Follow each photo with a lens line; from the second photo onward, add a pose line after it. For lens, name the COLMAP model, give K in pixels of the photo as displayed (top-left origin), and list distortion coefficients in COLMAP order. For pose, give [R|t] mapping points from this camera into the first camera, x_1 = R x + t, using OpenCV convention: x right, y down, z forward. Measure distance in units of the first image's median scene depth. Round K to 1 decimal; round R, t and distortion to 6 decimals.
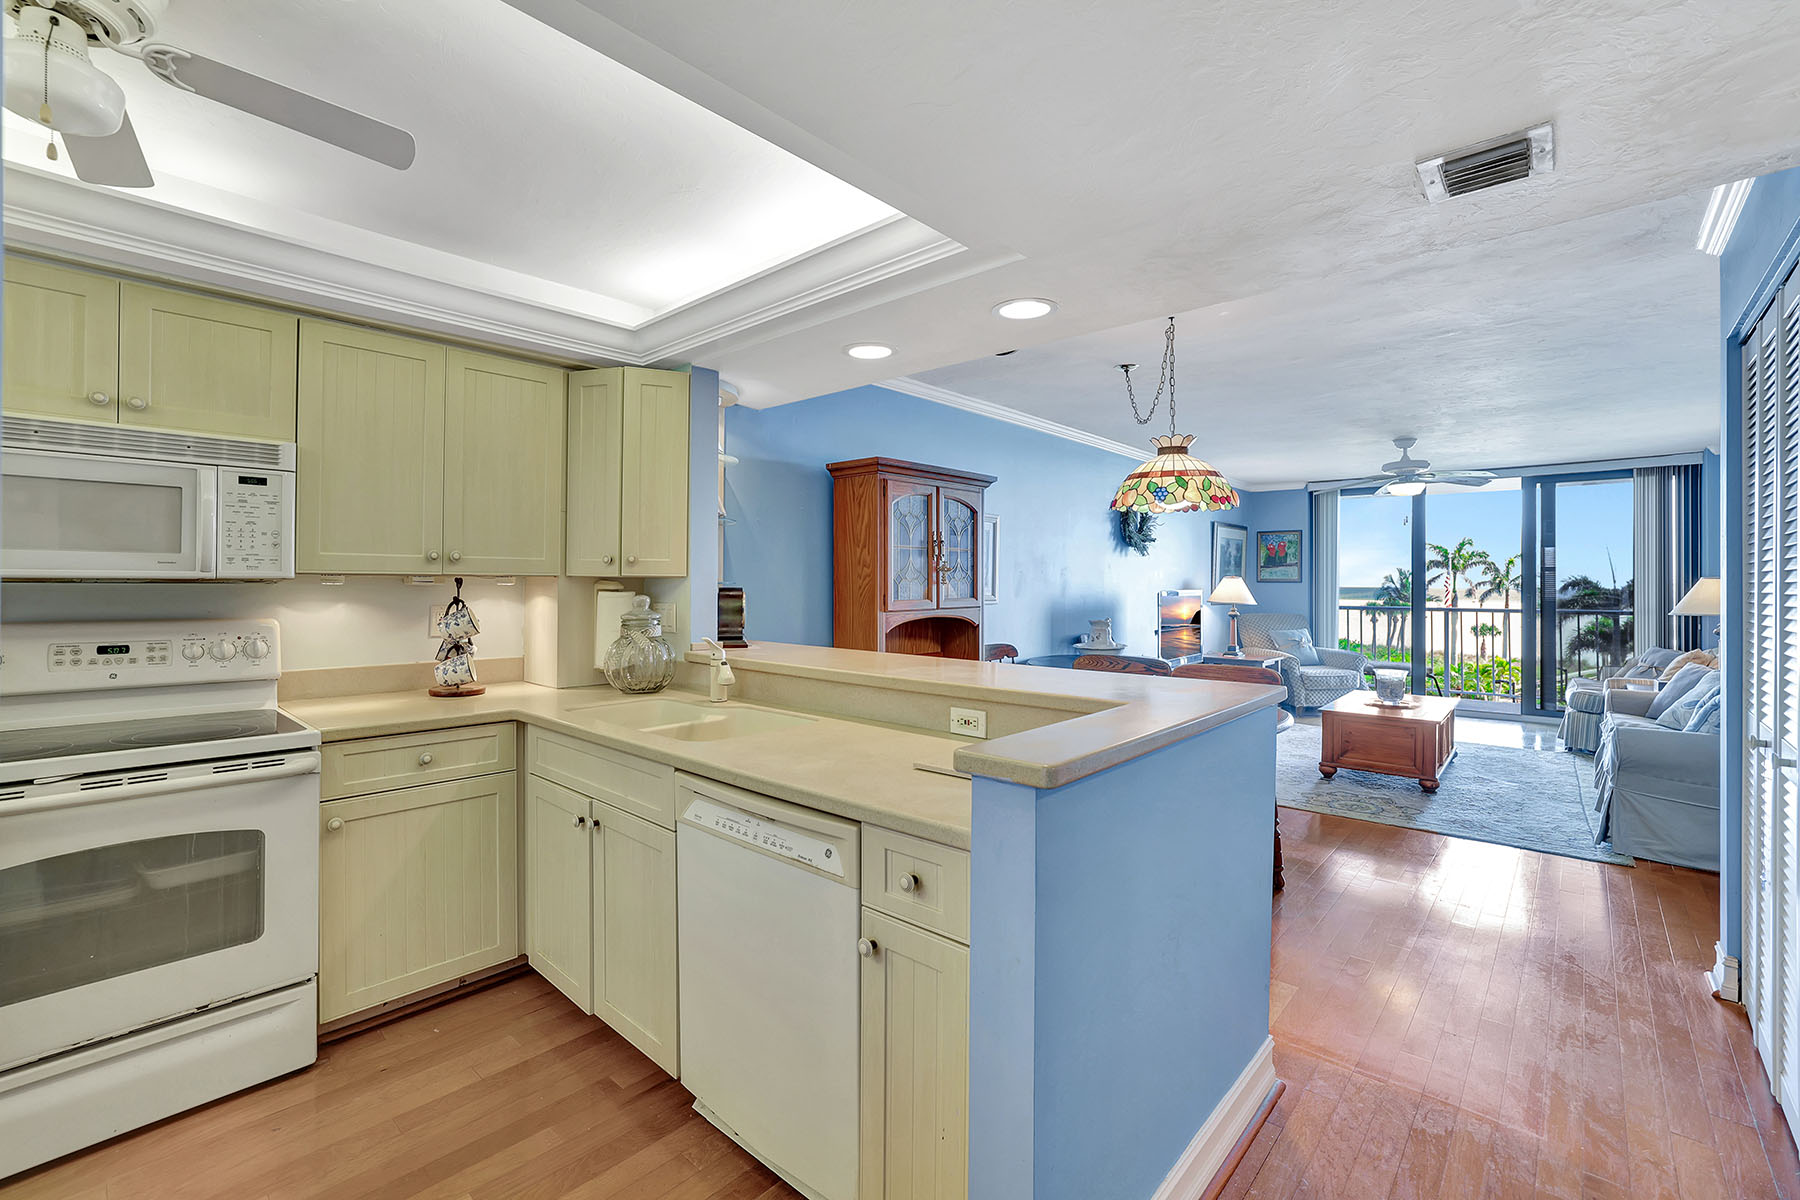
lens RADIAL K [[782.6, 0, 894.0], [0, 782.6, 579.6], [0, 0, 1]] dist [-0.034105, 0.009349]
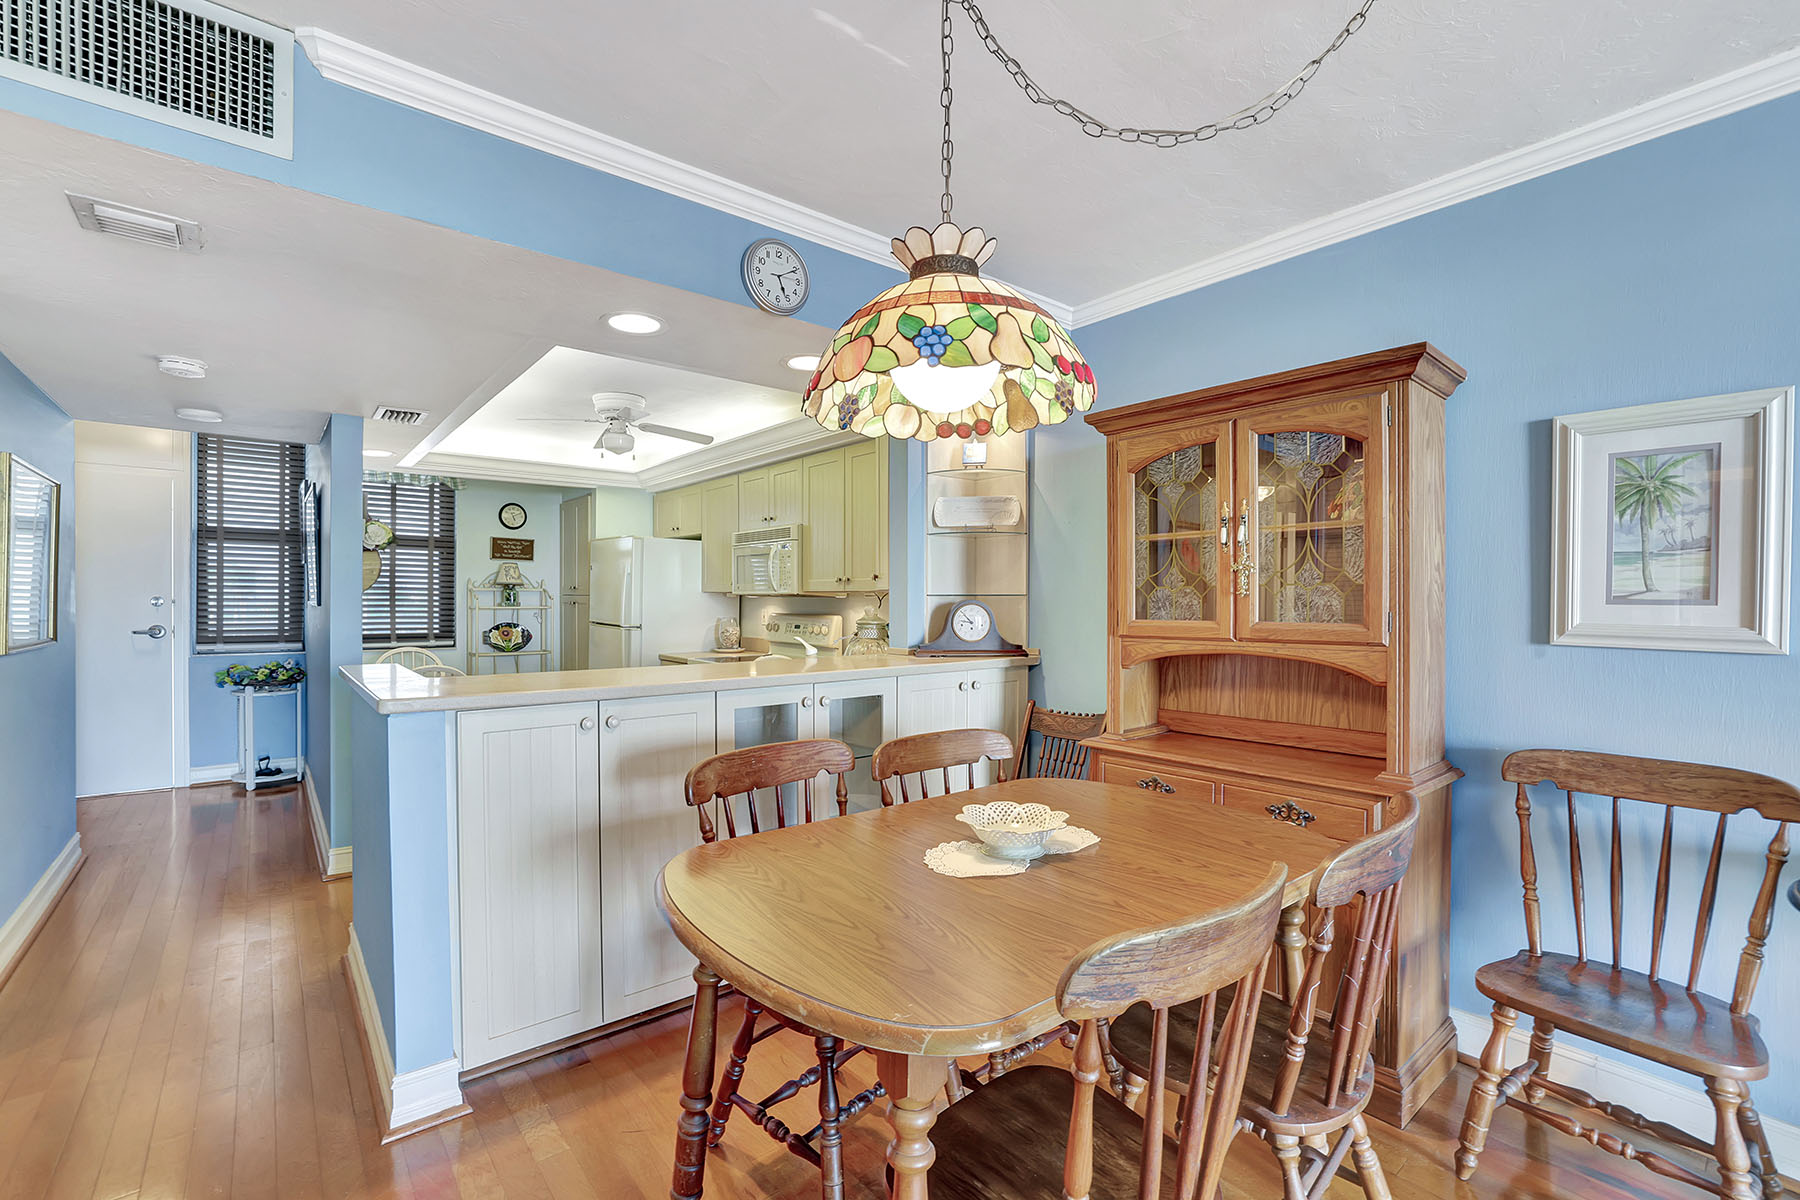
lens RADIAL K [[782.6, 0, 890.8], [0, 782.6, 602.2], [0, 0, 1]] dist [-0.034105, 0.009349]
pose [[-0.146966, 0.000192, -0.989141, 0.799917], [0.000923, 1.000000, 0.000057, 0.013195], [0.989141, -0.000904, -0.146967, 1.061549]]
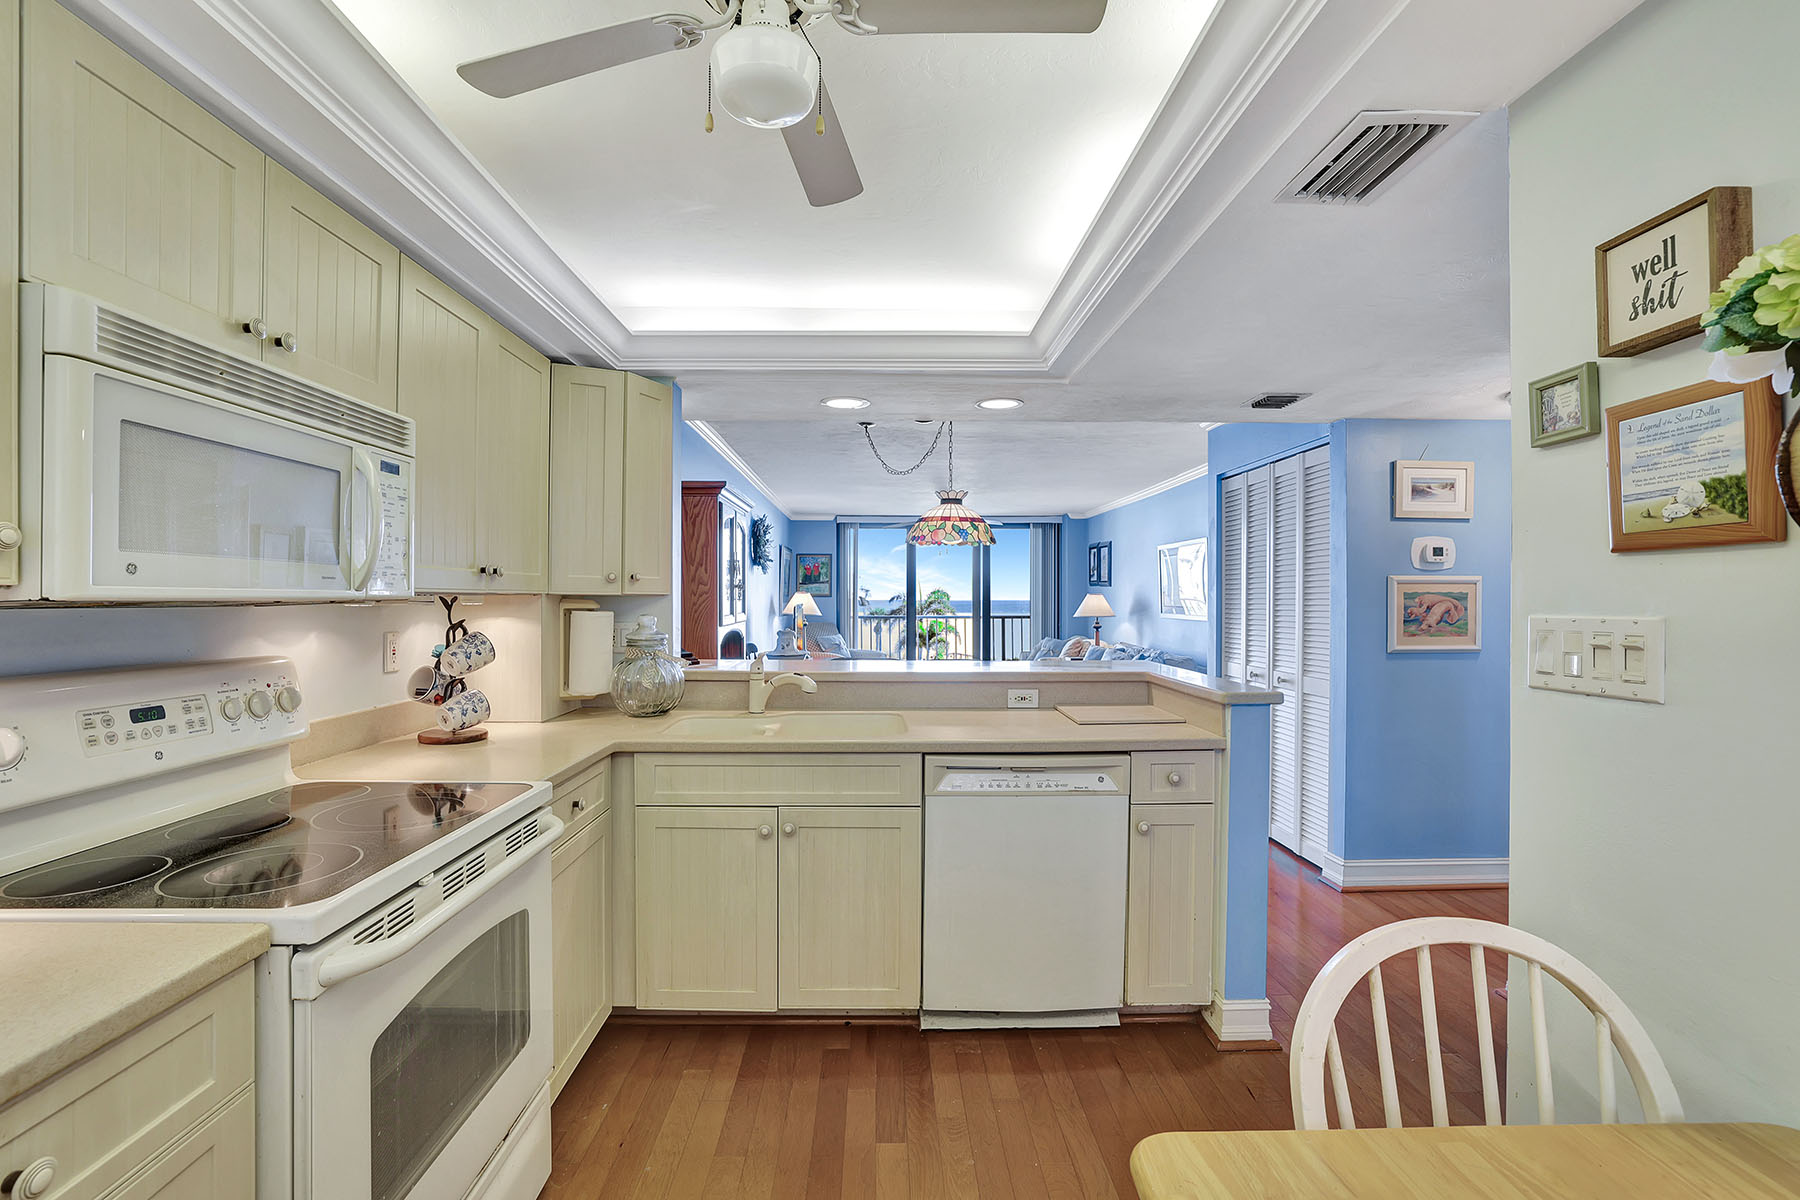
lens RADIAL K [[782.6, 0, 895.9], [0, 782.6, 600.9], [0, 0, 1]] dist [-0.034105, 0.009349]
pose [[0.725815, -0.005137, 0.687871, -0.664785], [-0.002429, 0.999947, 0.010030, -0.005927], [-0.687886, -0.008951, 0.725764, 0.080325]]
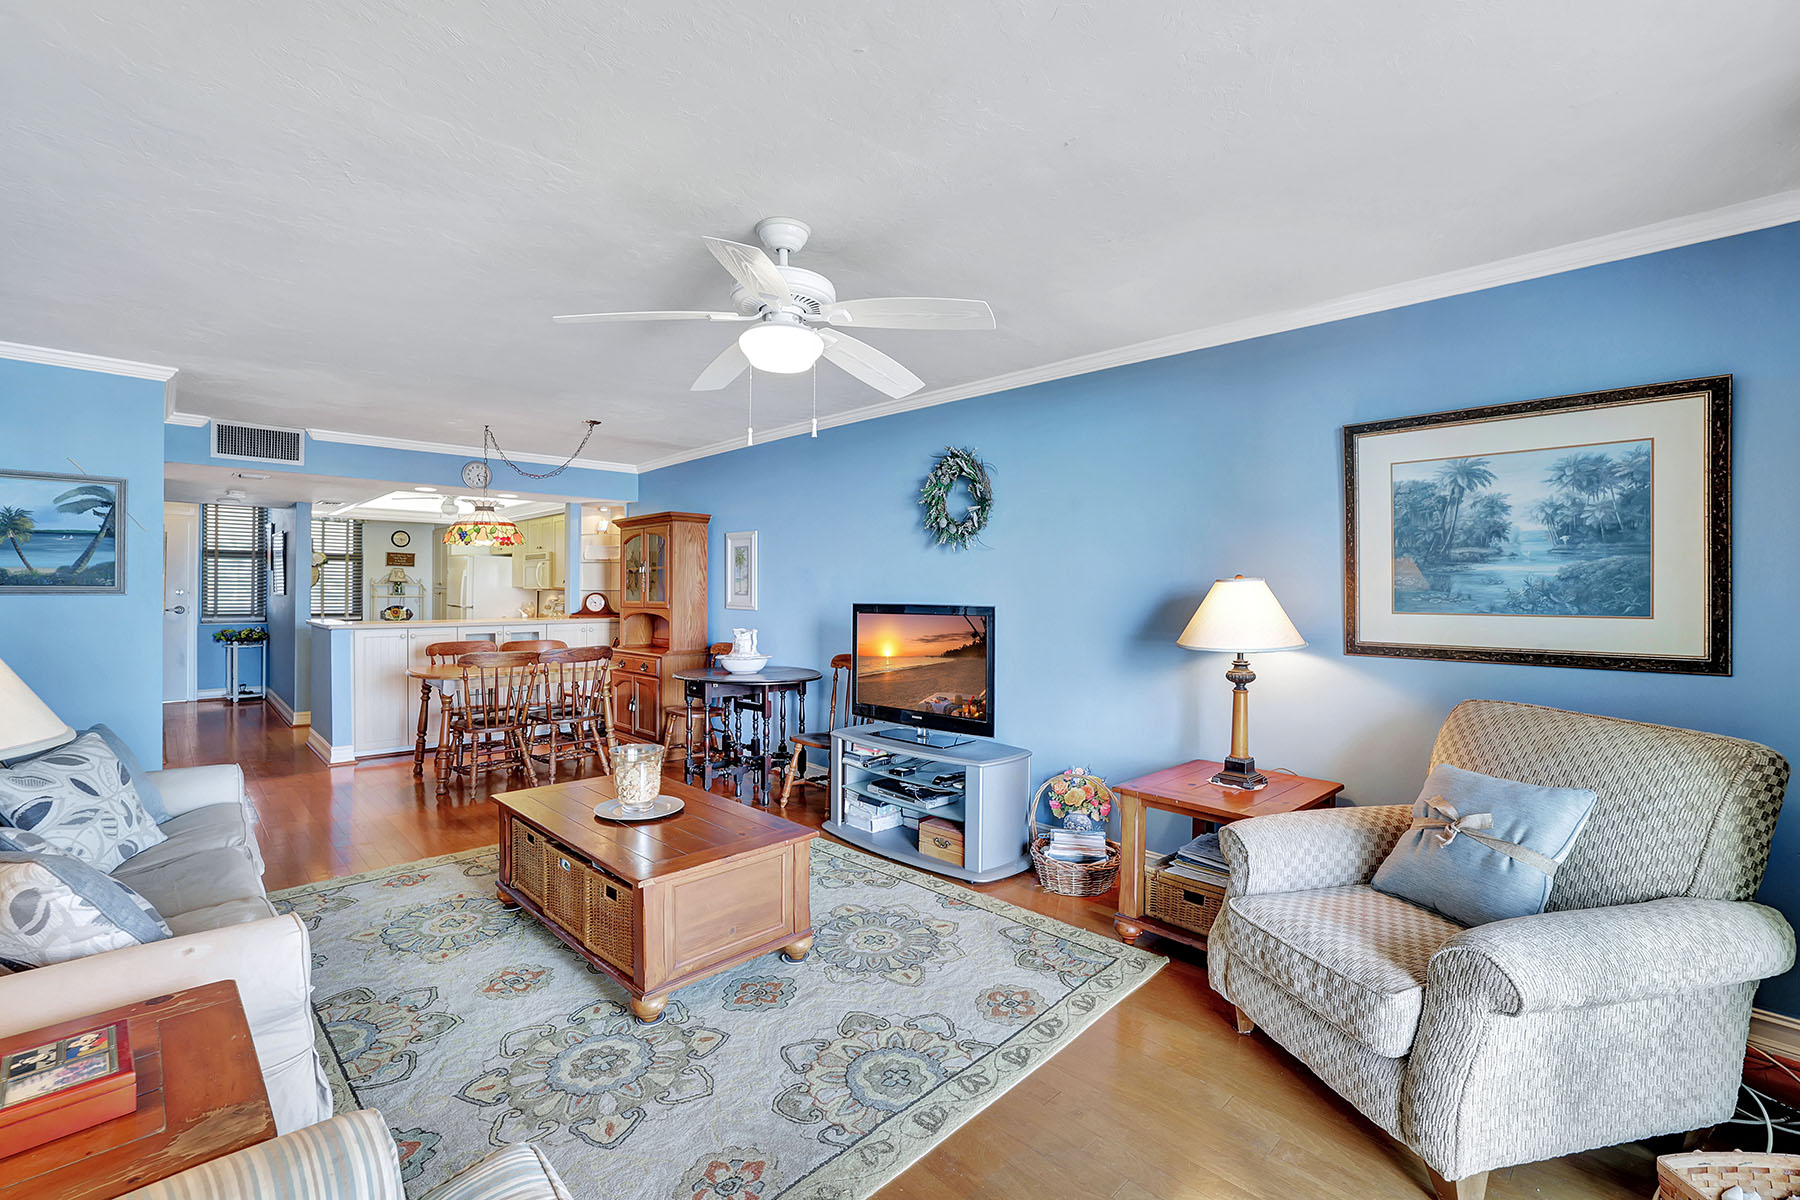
lens RADIAL K [[782.6, 0, 899.9], [0, 782.6, 586.6], [0, 0, 1]] dist [-0.034105, 0.009349]
pose [[-0.062593, -0.006417, -0.998018, 1.972510], [0.000695, 0.999979, -0.006473, 0.008733], [0.998039, -0.001099, -0.062587, 2.023236]]
